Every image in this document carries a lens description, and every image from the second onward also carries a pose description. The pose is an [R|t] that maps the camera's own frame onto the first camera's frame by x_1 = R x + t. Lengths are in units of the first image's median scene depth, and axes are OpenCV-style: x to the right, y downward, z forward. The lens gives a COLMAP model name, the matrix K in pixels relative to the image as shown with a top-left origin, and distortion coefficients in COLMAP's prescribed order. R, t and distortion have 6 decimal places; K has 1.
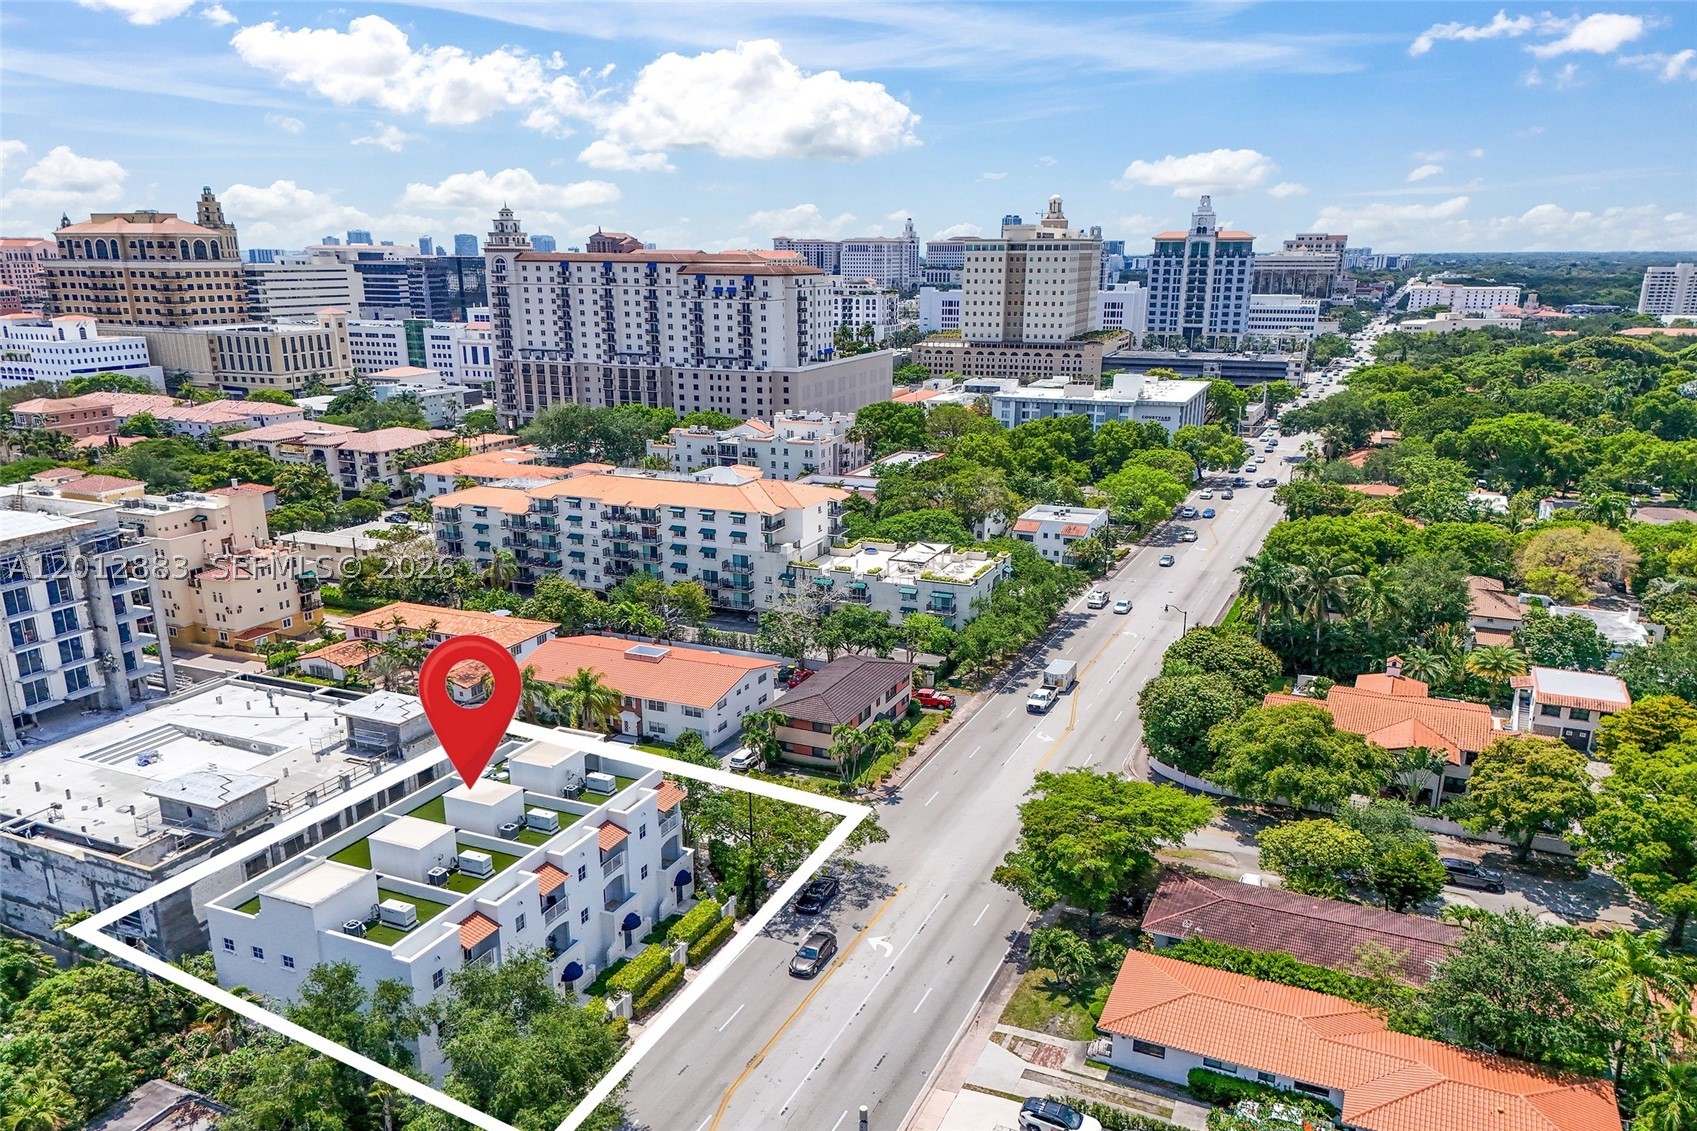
lens RADIAL K [[1246.5, 0, 843.3], [0, 1246.5, 675.0], [0, 0, 1]] dist [0.098407, -0.065079]
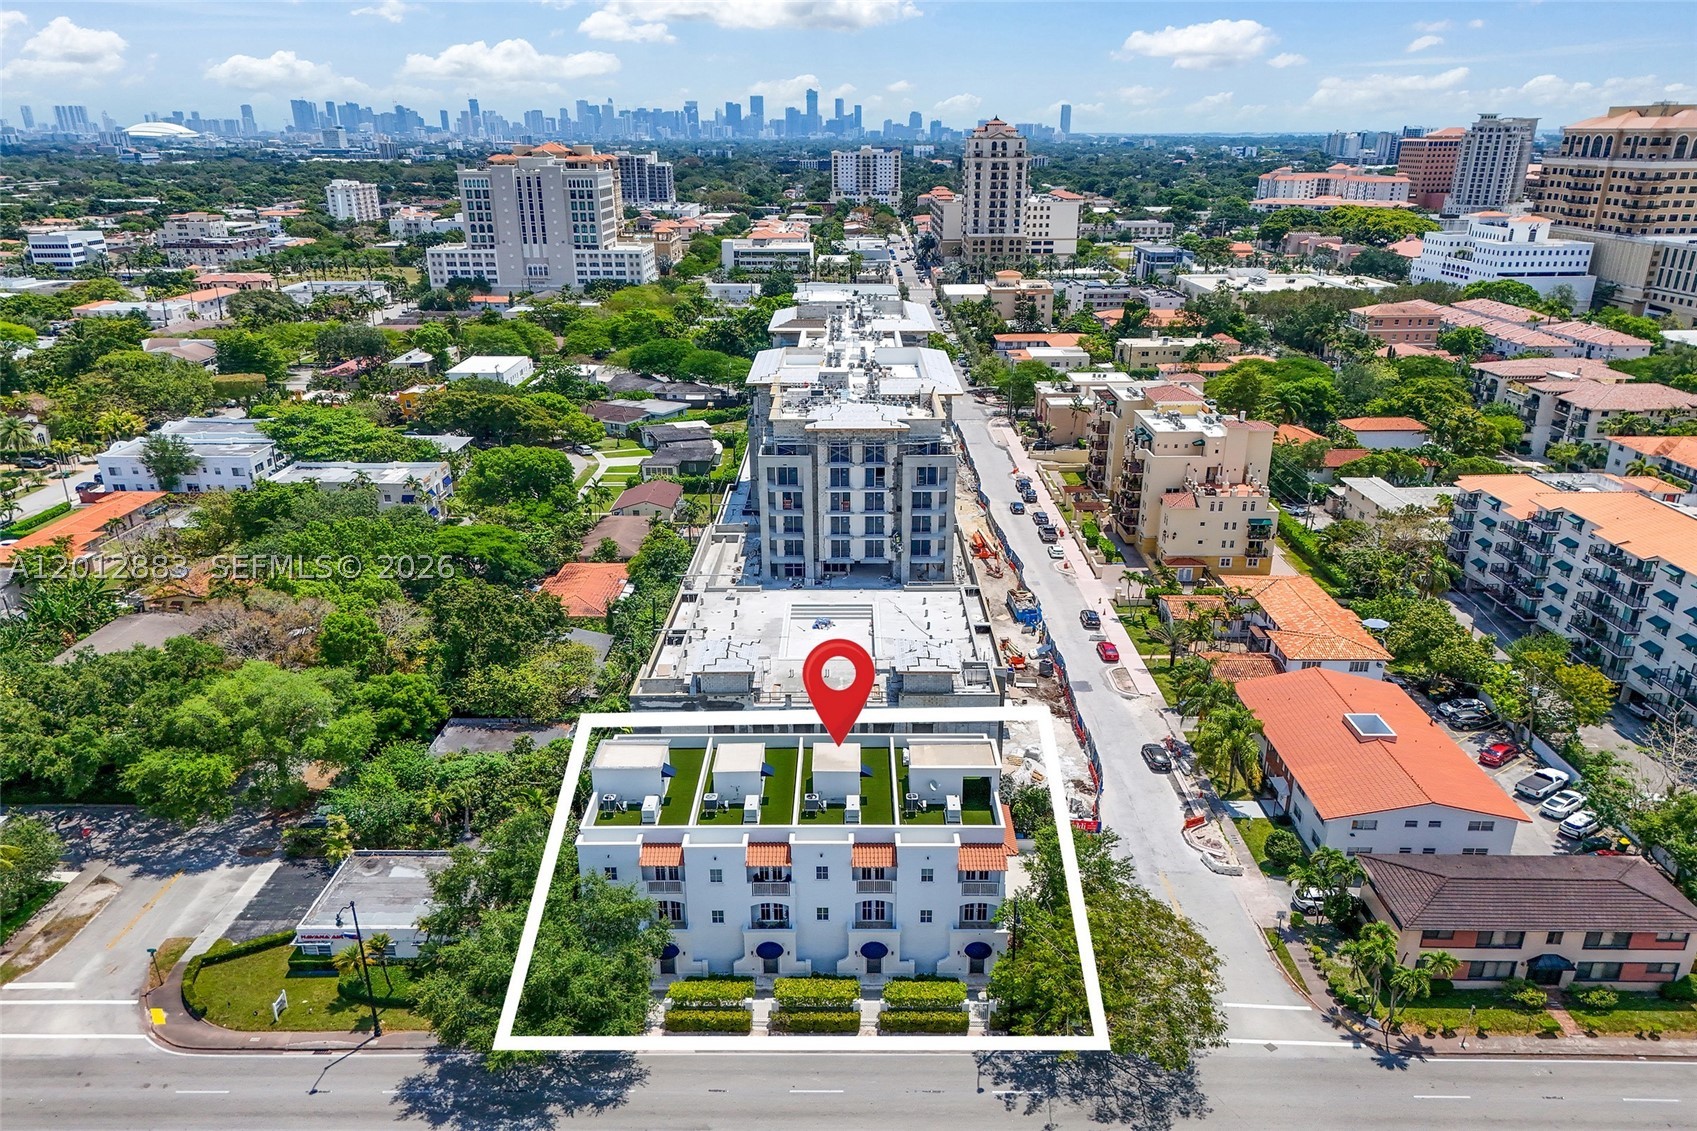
lens RADIAL K [[1246.5, 0, 843.3], [0, 1246.5, 675.0], [0, 0, 1]] dist [0.098407, -0.065079]
pose [[0.412090, 0.371881, -0.831797, 0.126607], [-0.301359, 0.917166, 0.260749, -0.055341], [0.859863, 0.143217, 0.490024, 0.116423]]
